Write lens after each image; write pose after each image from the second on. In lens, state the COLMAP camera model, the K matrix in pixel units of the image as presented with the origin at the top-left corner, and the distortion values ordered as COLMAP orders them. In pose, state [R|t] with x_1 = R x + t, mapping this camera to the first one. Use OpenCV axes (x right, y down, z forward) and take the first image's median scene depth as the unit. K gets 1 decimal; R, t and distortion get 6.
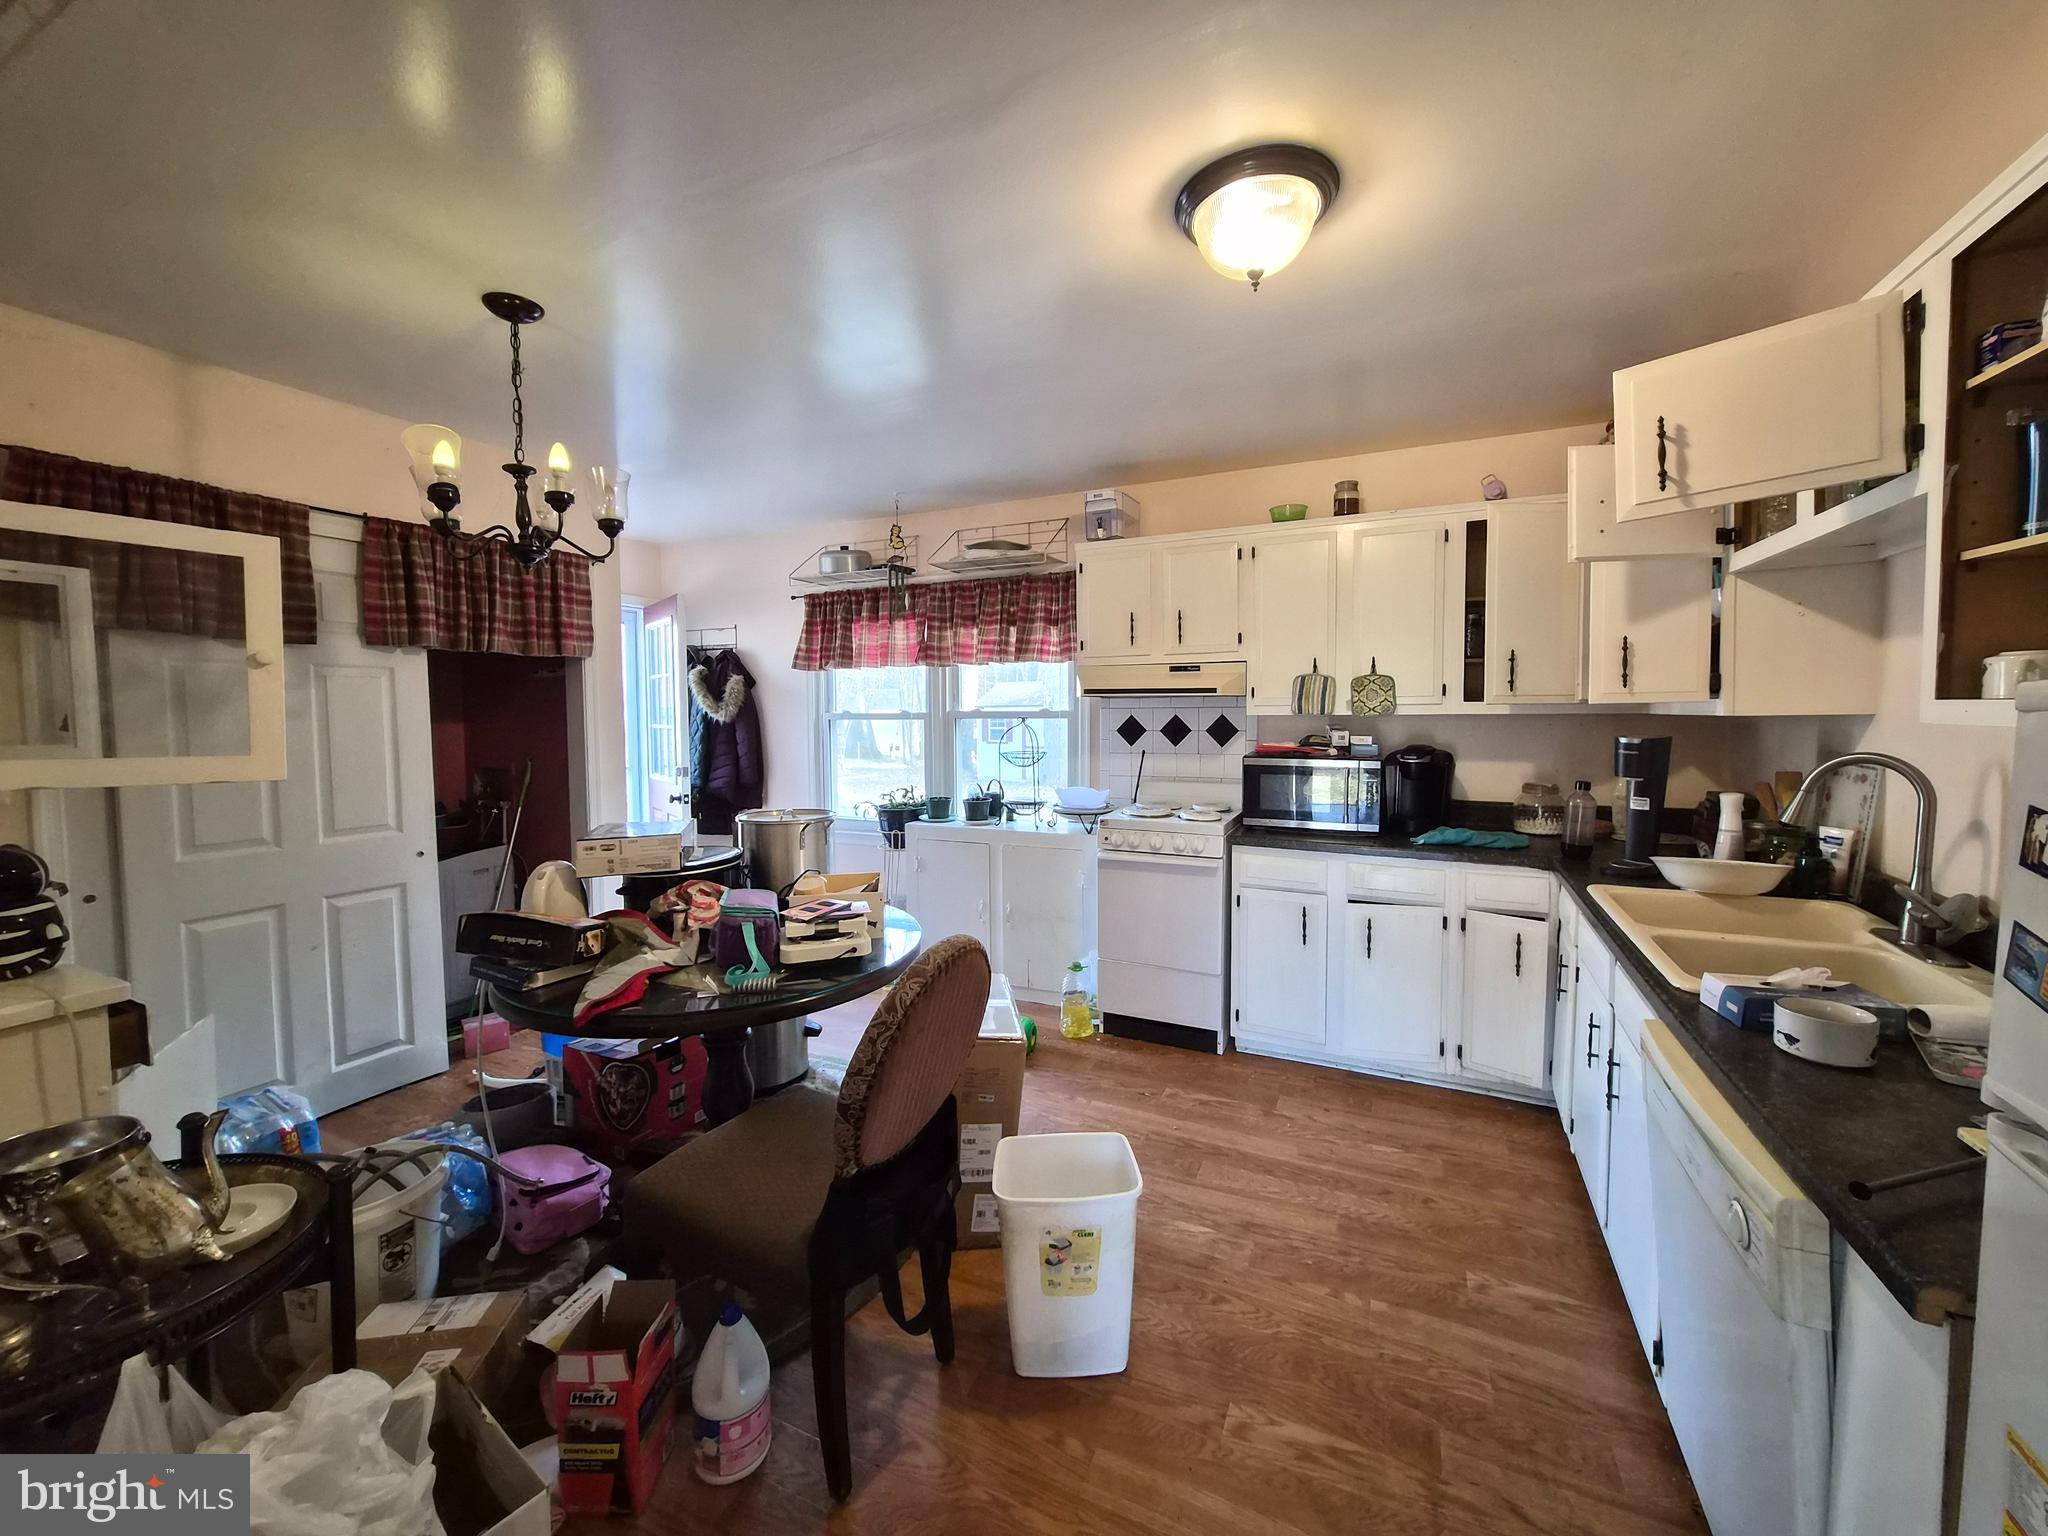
lens RADIAL K [[797.2, 0, 1023.6], [0, 797.2, 758.0], [0, 0, 1]] dist [0.002434, -0.000316]
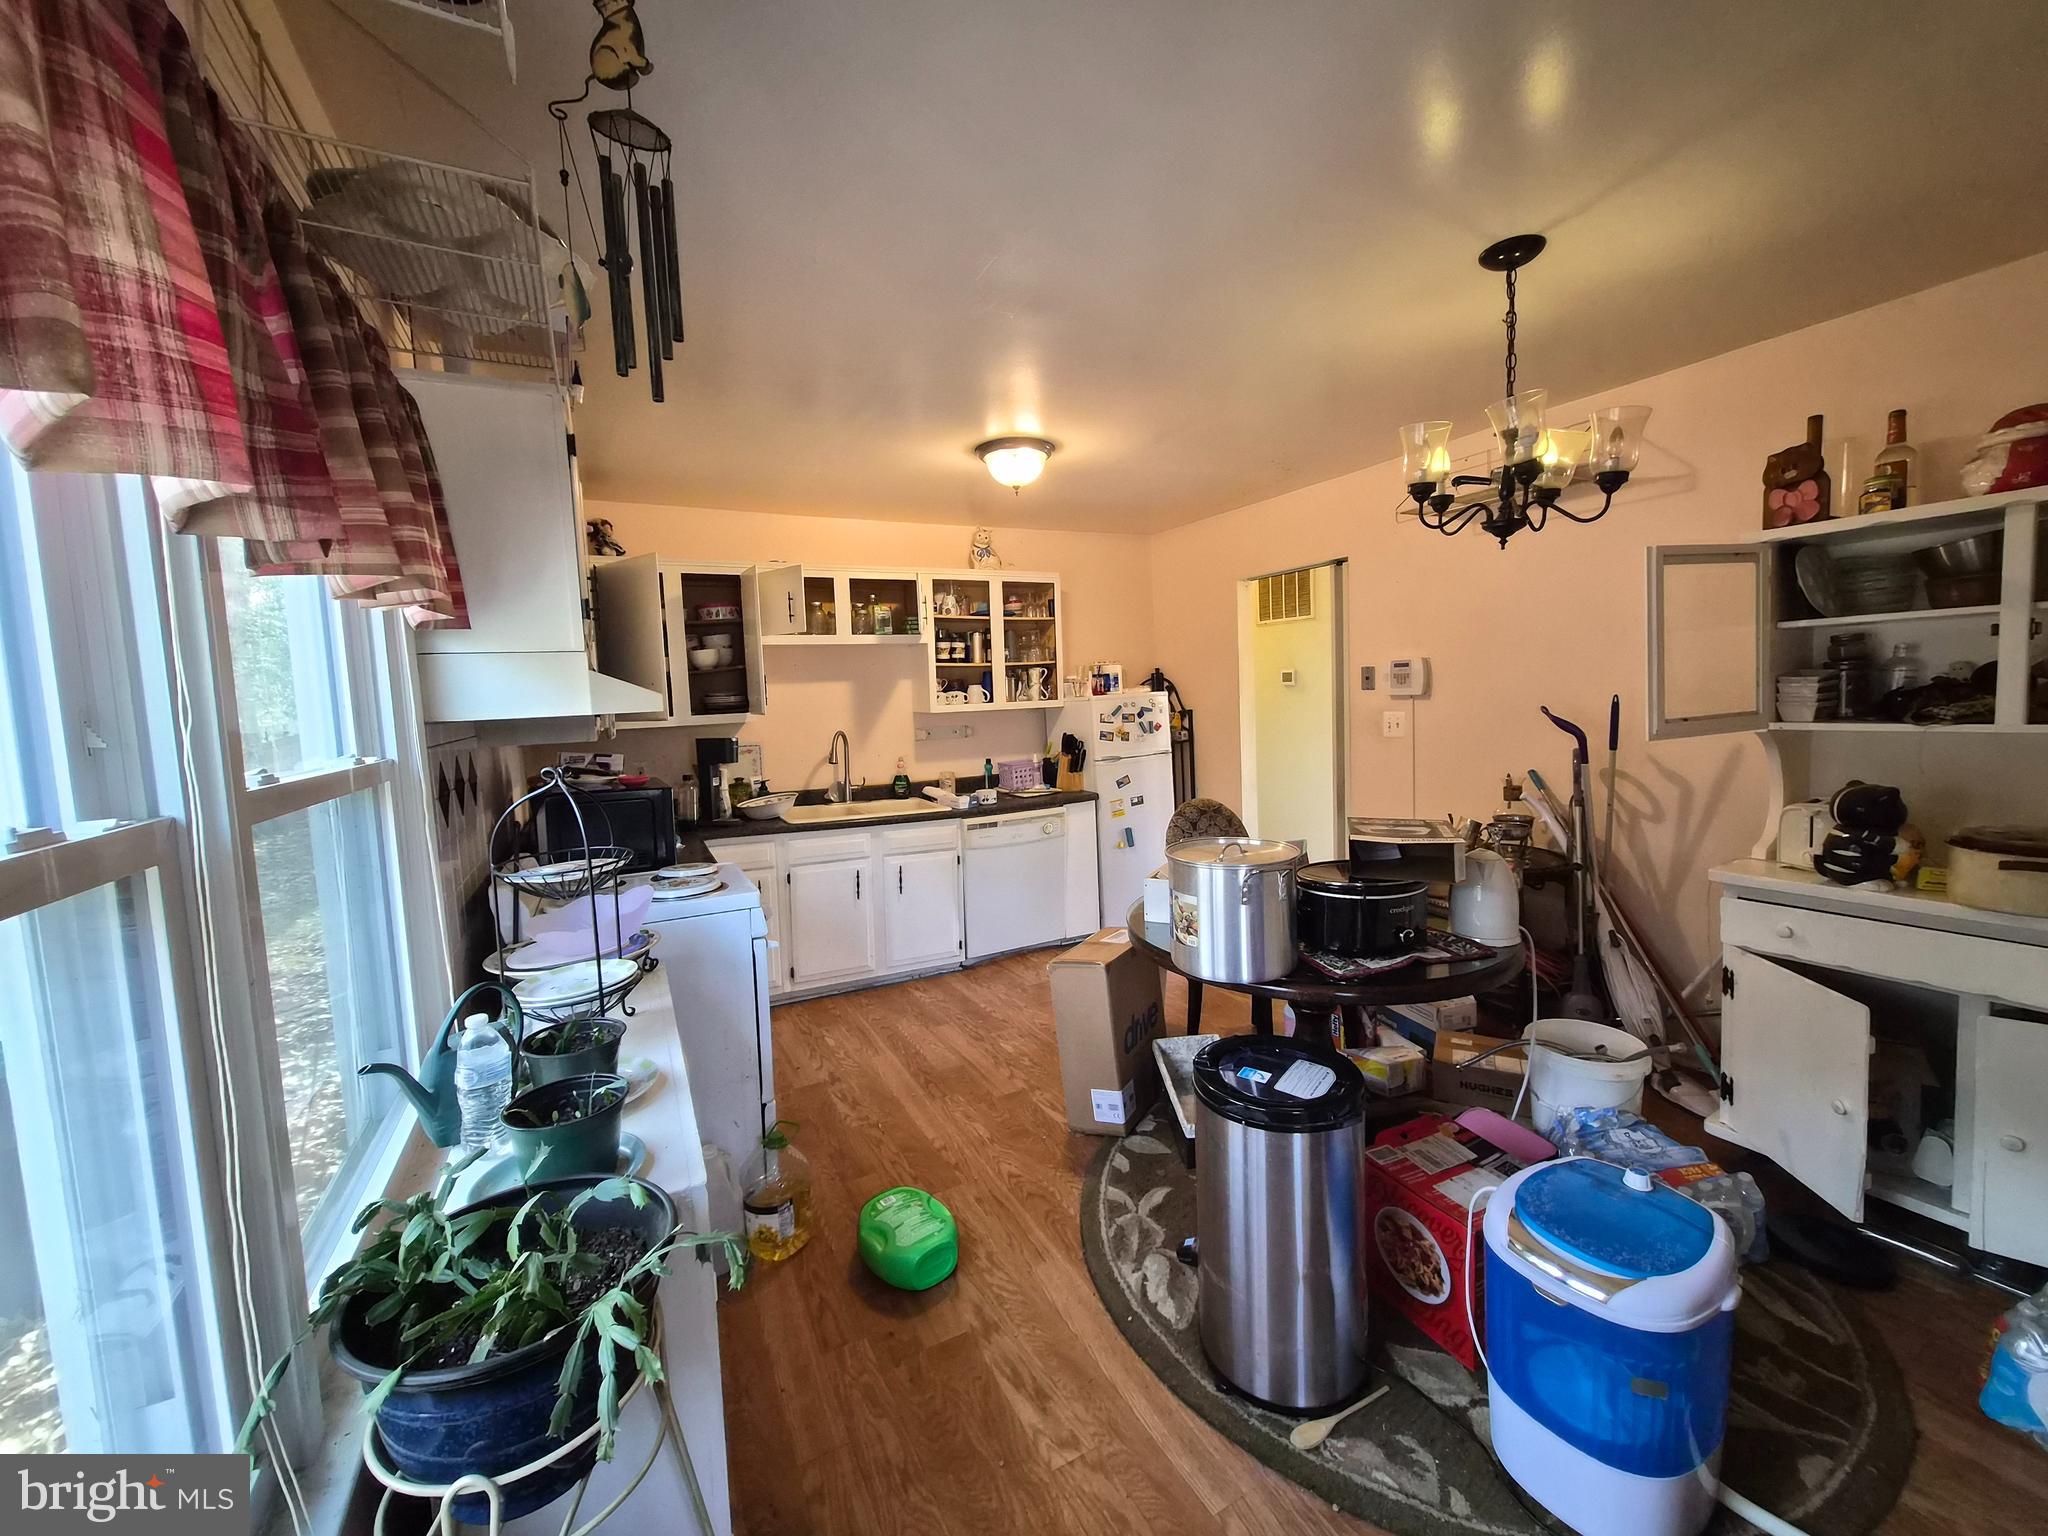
lens RADIAL K [[797.2, 0, 1027.0], [0, 797.2, 754.2], [0, 0, 1]] dist [0.002434, -0.000316]
pose [[-0.803999, -0.002217, 0.594627, -0.540951], [0.083097, 0.989762, 0.116047, -0.111456], [-0.588796, 0.142713, -0.795583, 1.555134]]
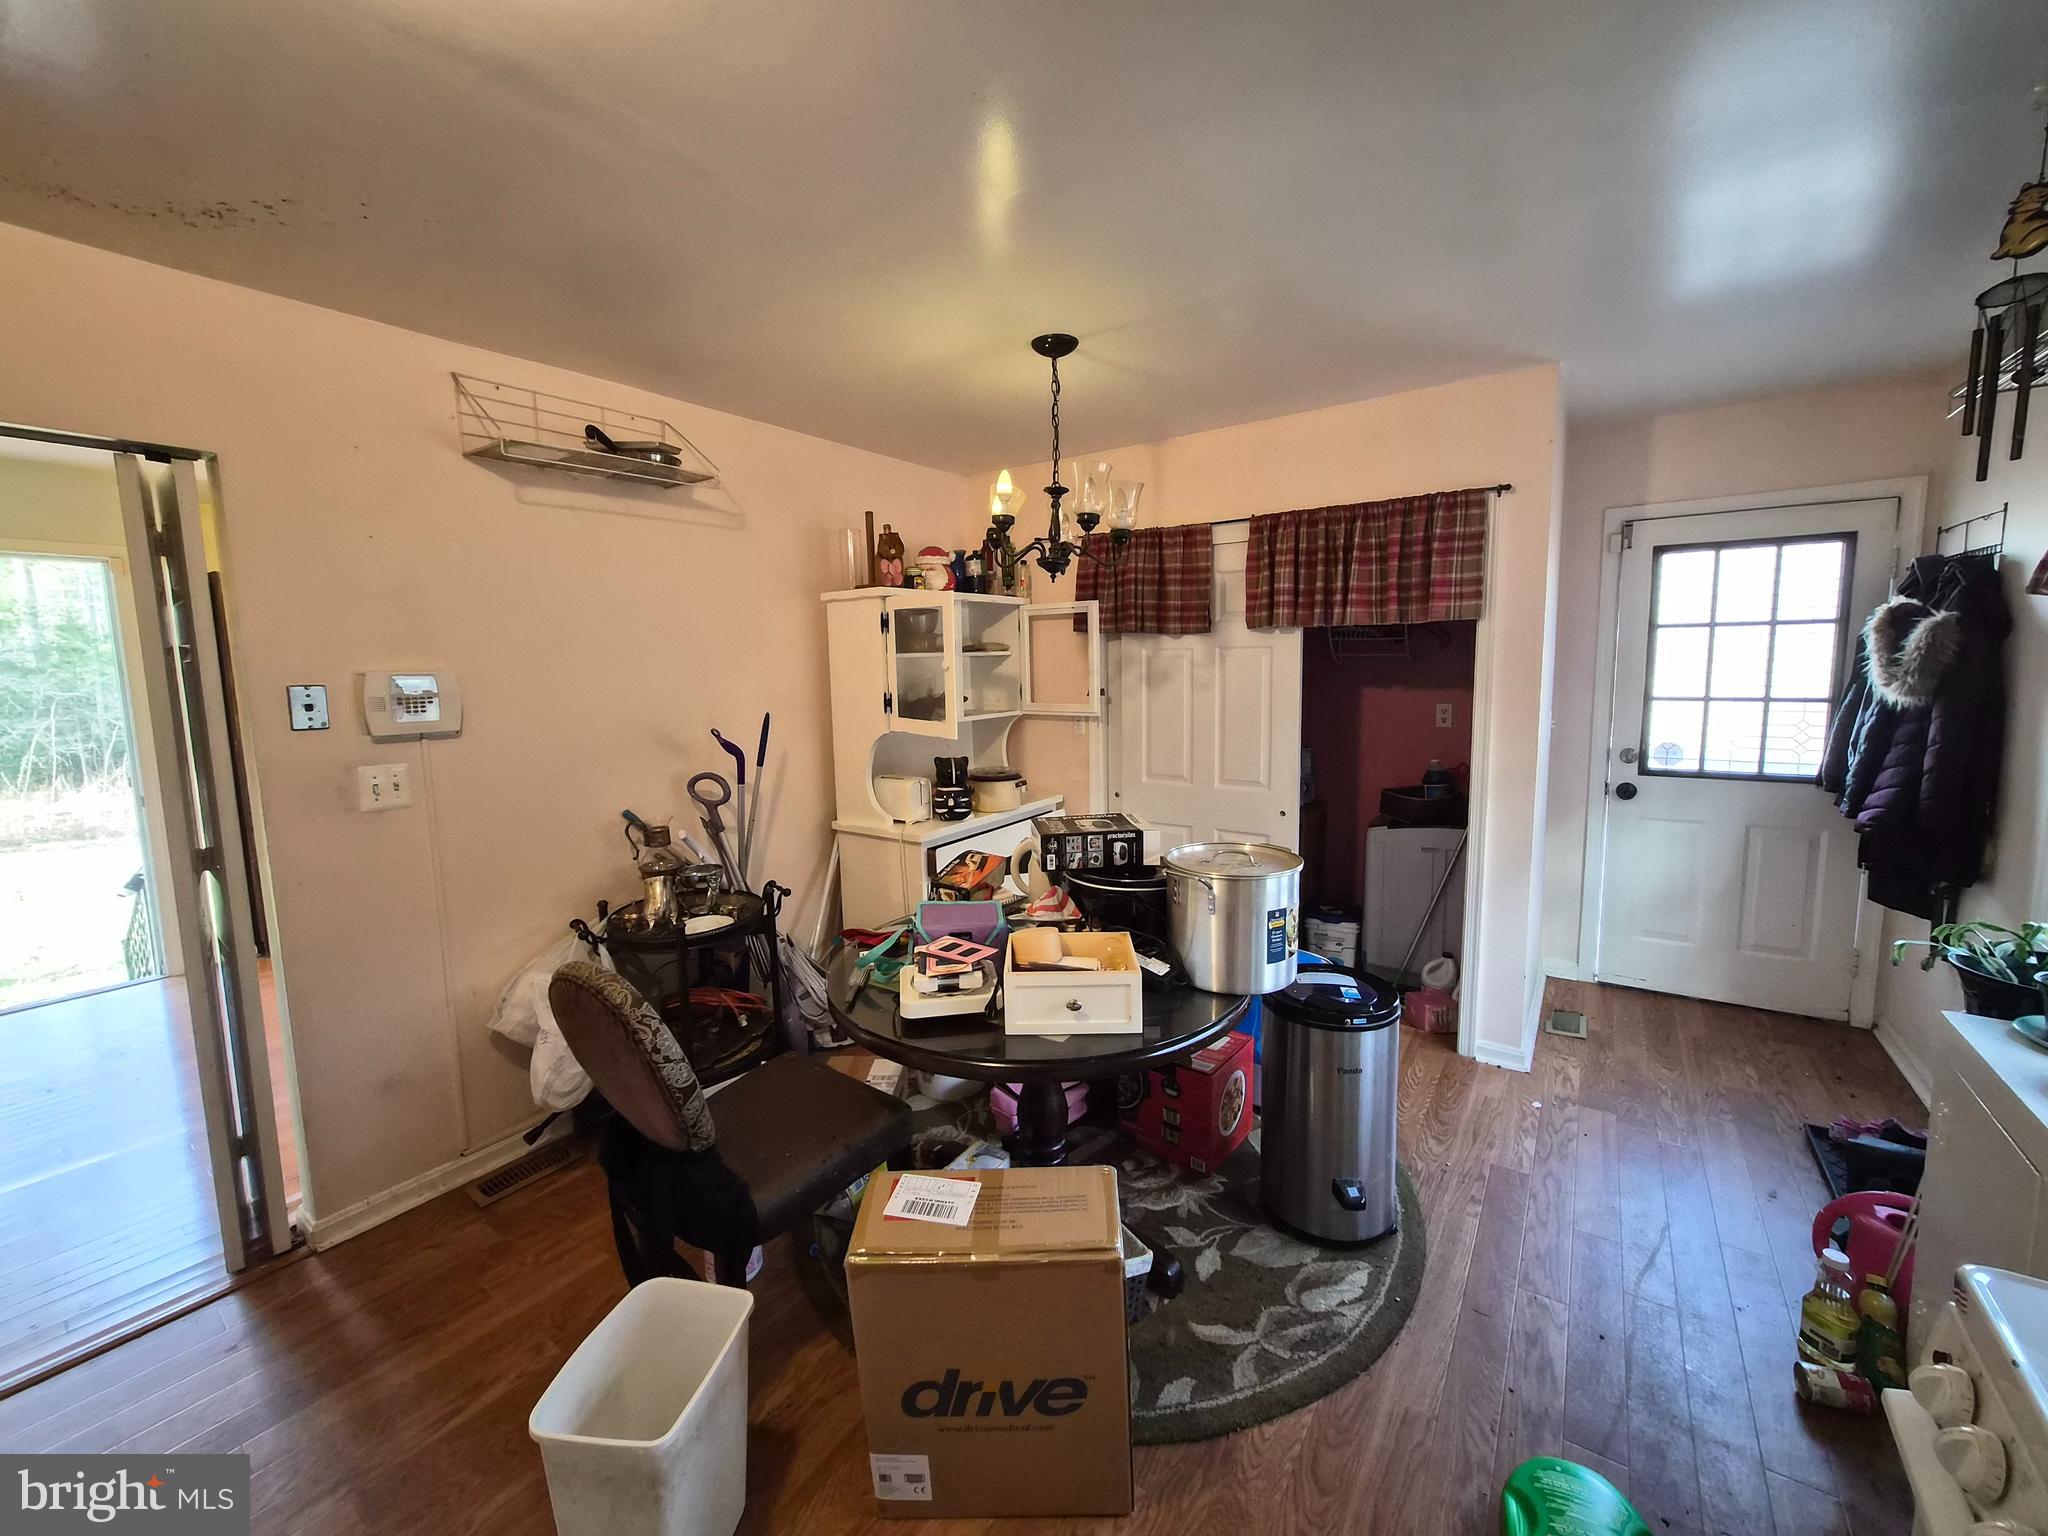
lens RADIAL K [[797.2, 0, 1022.8], [0, 797.2, 748.1], [0, 0, 1]] dist [0.002434, -0.000316]
pose [[-0.173328, 0.128209, -0.976483, 0.395818], [-0.030656, 0.990308, 0.135466, -0.113493], [0.984387, 0.053415, -0.167718, 0.854798]]
